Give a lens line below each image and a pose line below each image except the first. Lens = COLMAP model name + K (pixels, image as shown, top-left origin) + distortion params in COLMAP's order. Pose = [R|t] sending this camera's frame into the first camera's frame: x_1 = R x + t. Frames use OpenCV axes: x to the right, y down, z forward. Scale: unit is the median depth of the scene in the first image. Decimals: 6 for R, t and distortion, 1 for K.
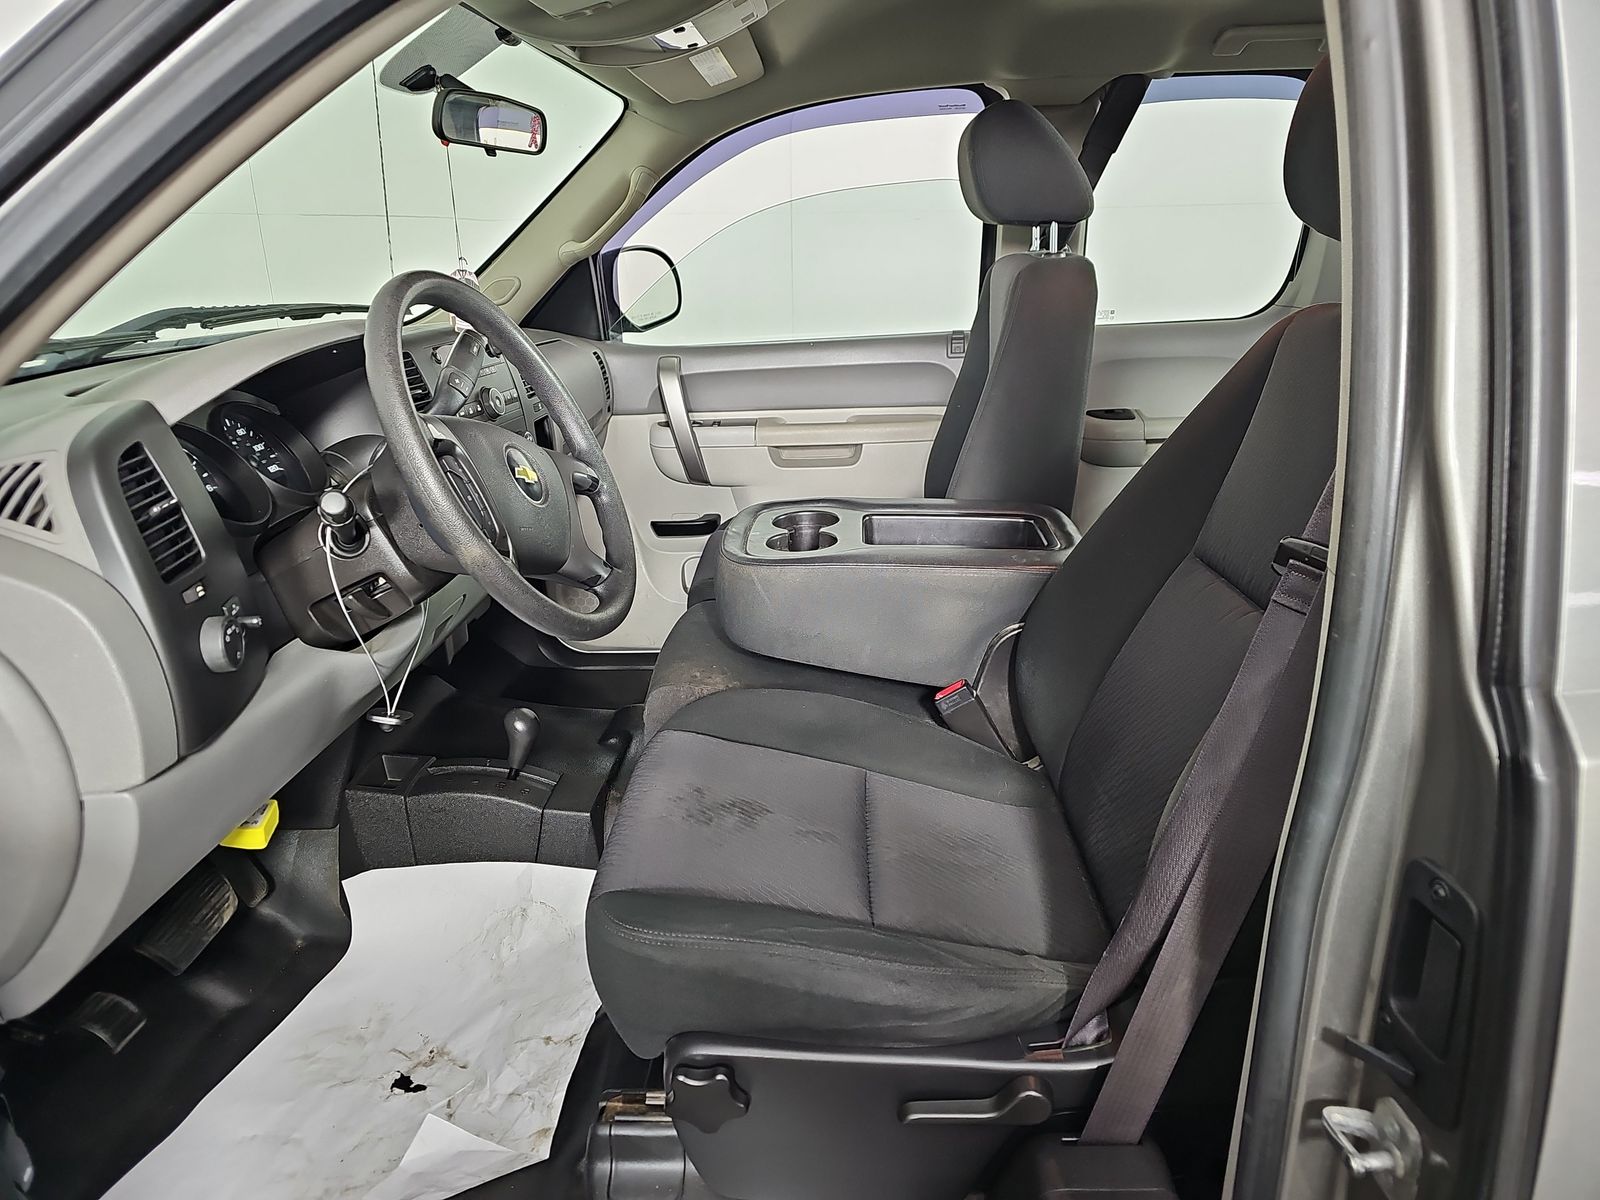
lens RADIAL K [[1062.2, 0, 798.7], [0, 1062.2, 600.6], [0, 0, 1]] dist [0.002533, -0.002114]
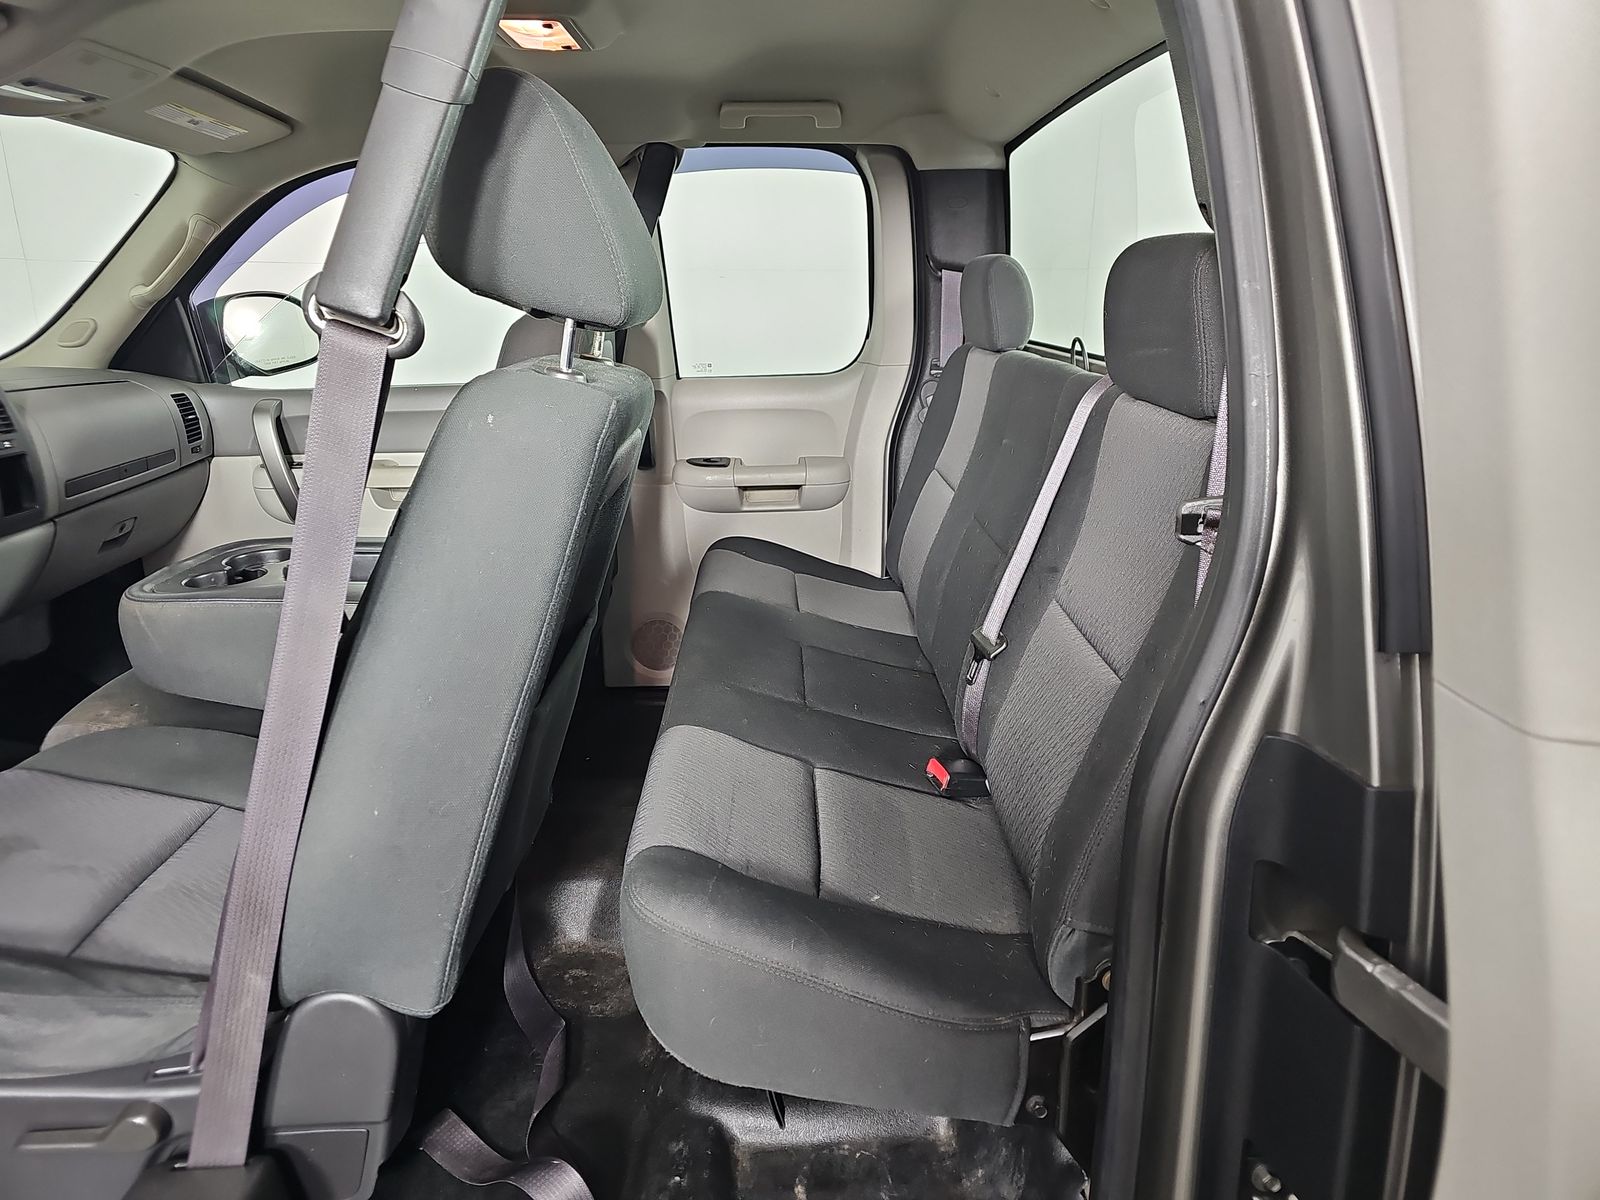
lens RADIAL K [[1062.2, 0, 800.6], [0, 1062.2, 601.0], [0, 0, 1]] dist [0.002533, -0.002114]
pose [[0.998597, 0.008454, 0.052281, 0.346966], [-0.006544, 0.999309, -0.036593, -0.003135], [-0.052554, 0.036200, 0.997962, -0.037498]]
